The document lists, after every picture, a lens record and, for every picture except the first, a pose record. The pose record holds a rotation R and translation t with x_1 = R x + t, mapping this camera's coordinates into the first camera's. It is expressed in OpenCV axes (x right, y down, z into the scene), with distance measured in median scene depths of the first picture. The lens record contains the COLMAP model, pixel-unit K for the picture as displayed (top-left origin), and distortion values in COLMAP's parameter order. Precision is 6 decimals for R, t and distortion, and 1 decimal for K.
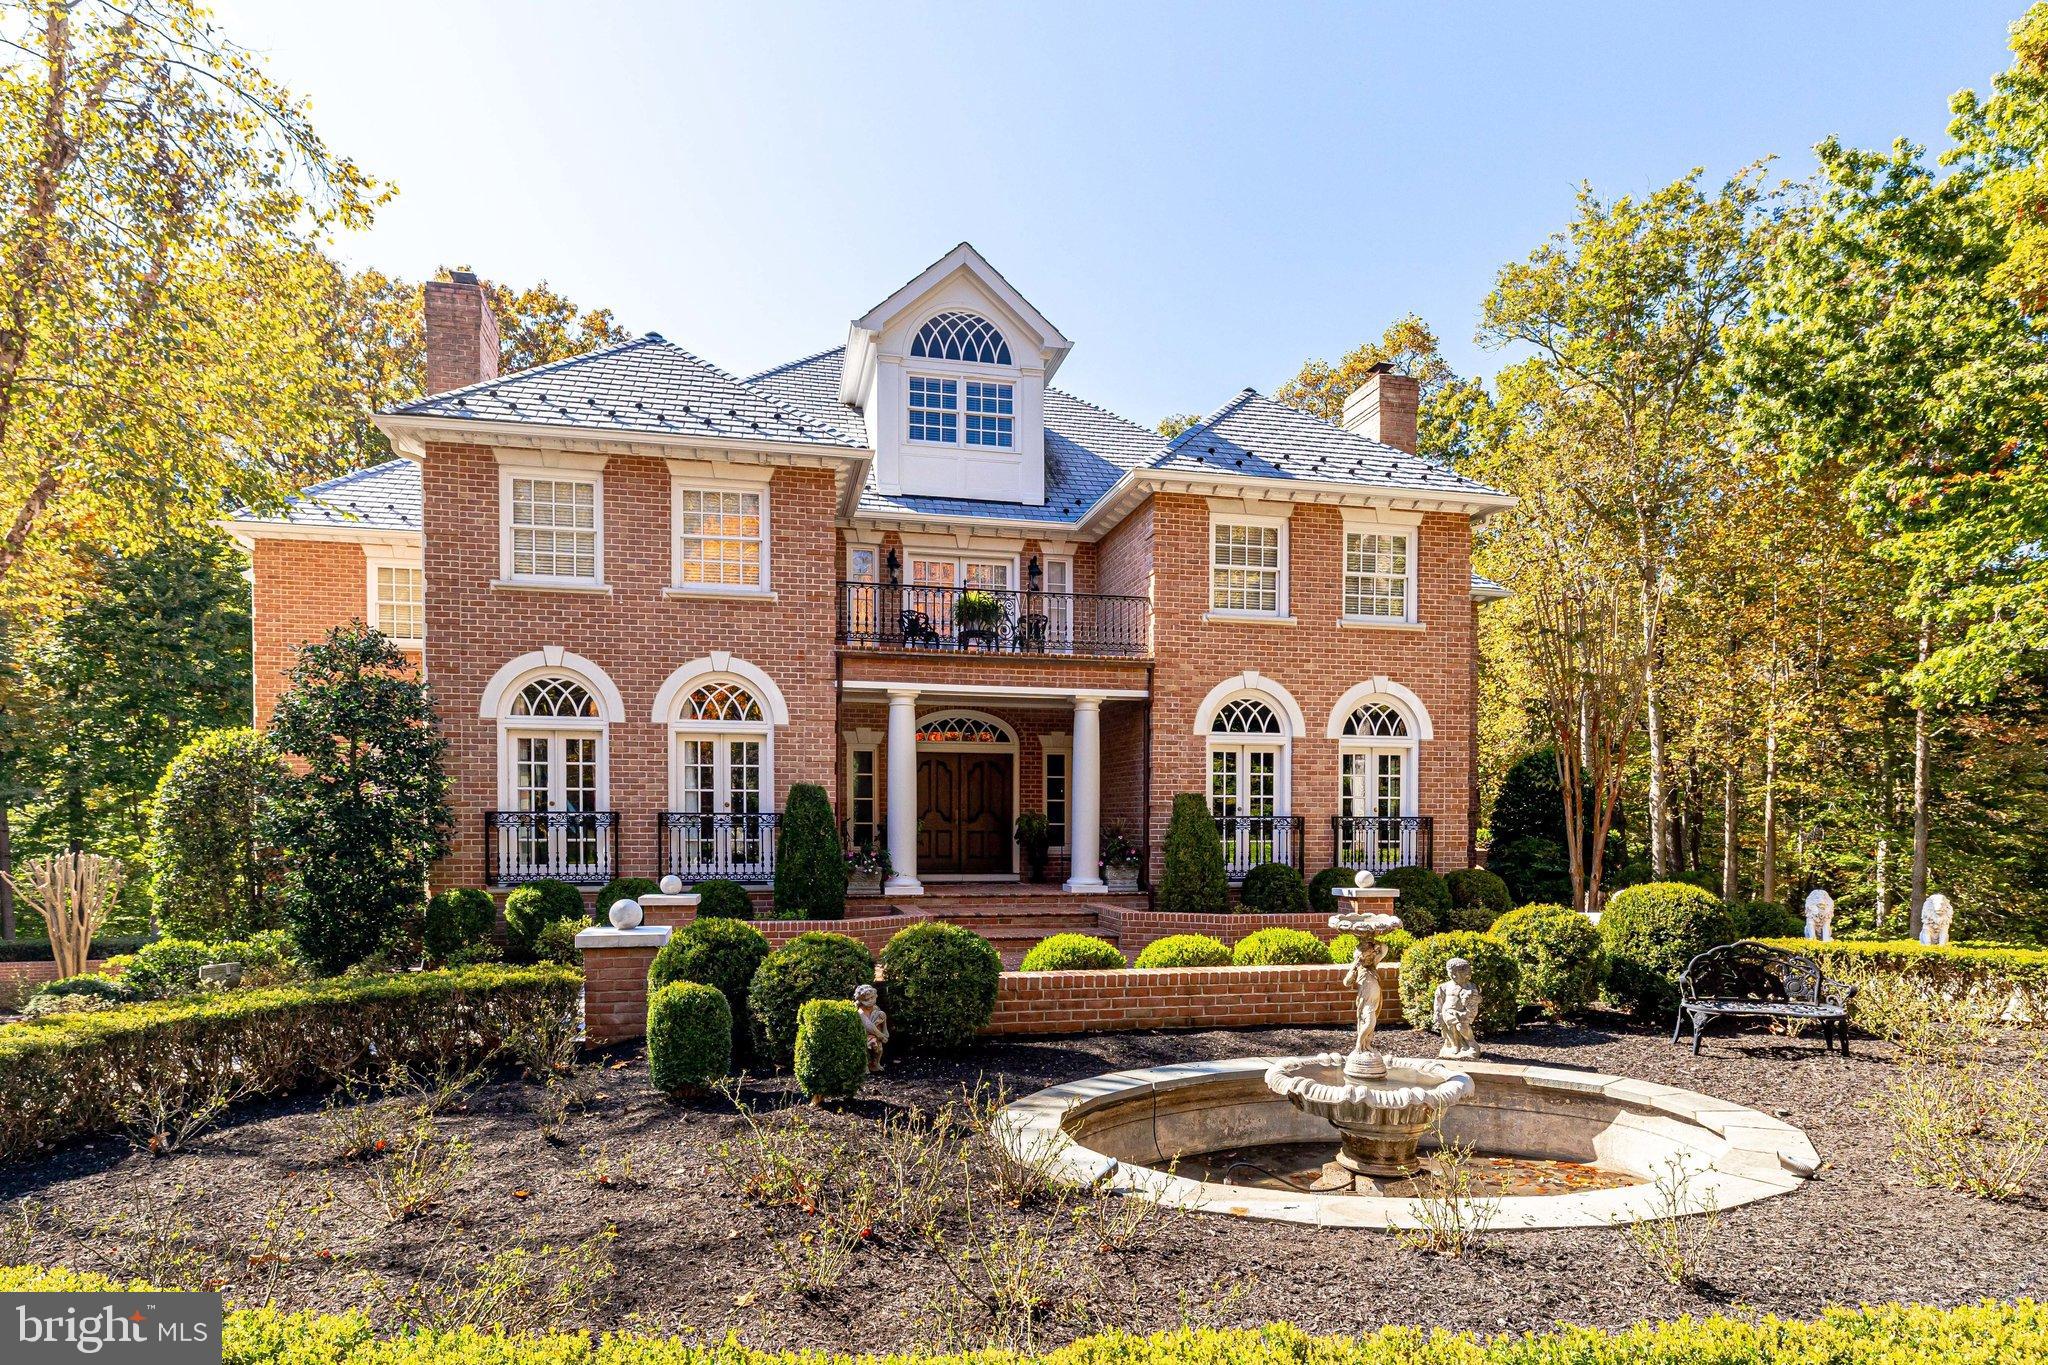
lens RADIAL K [[1109.6, 0, 1023.5], [0, 1109.6, 826.8], [0, 0, 1]] dist [0.000572, 0.000553]
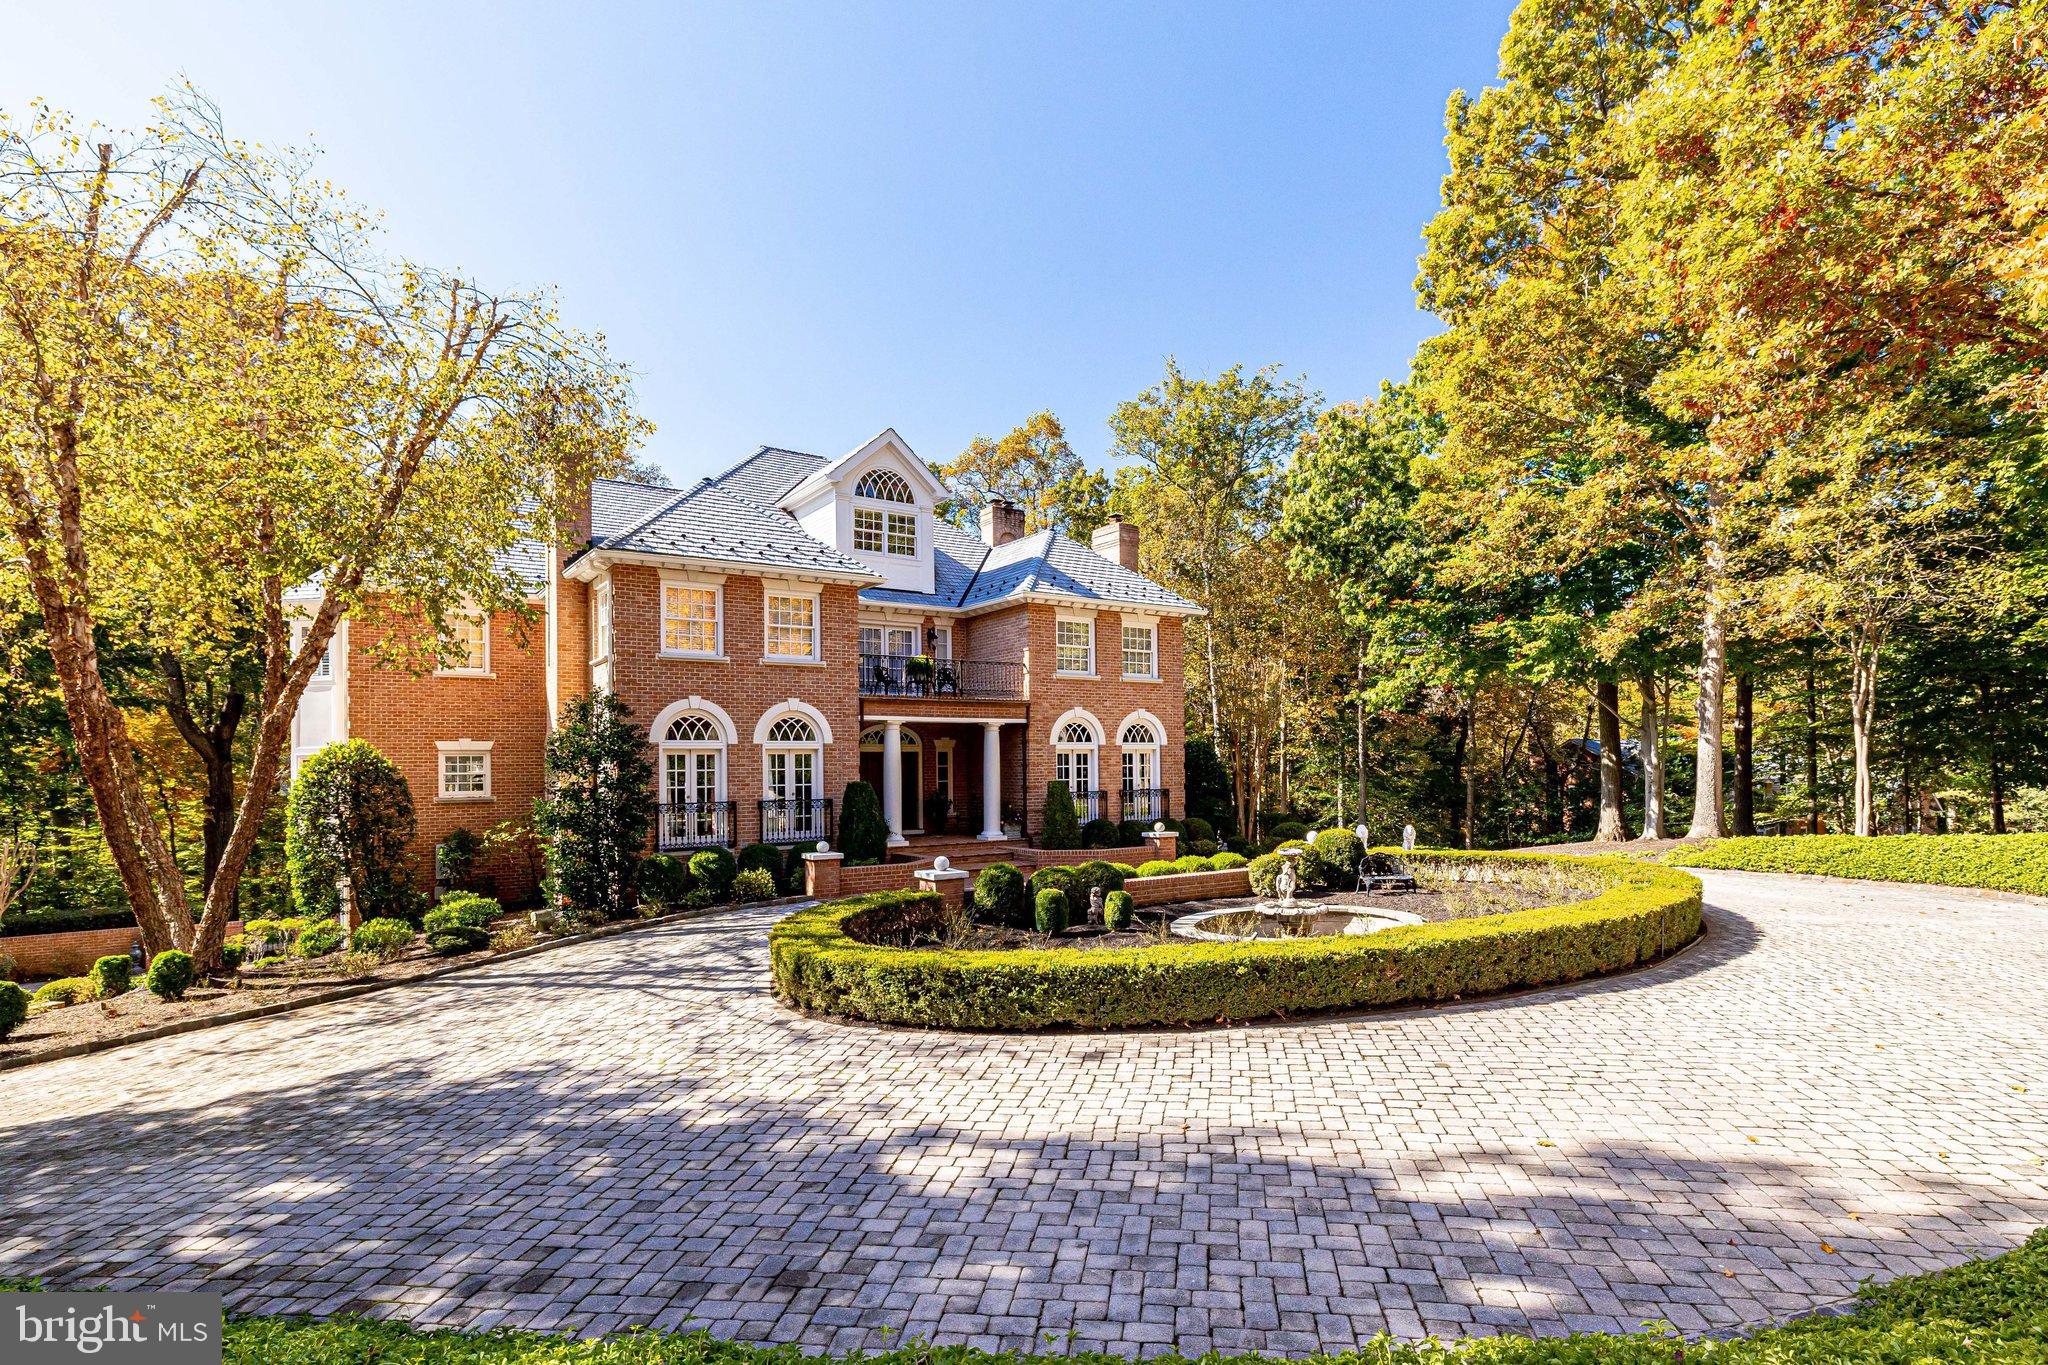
lens RADIAL K [[994.8, 0, 991.9], [0, 994.8, 737.2], [0, 0, 1]] dist [0.001294, 0.000198]
pose [[0.937473, -0.005019, 0.348022, -0.452028], [0.015756, 0.999483, -0.028027, -0.051747], [-0.347701, 0.031758, 0.937067, -0.392168]]
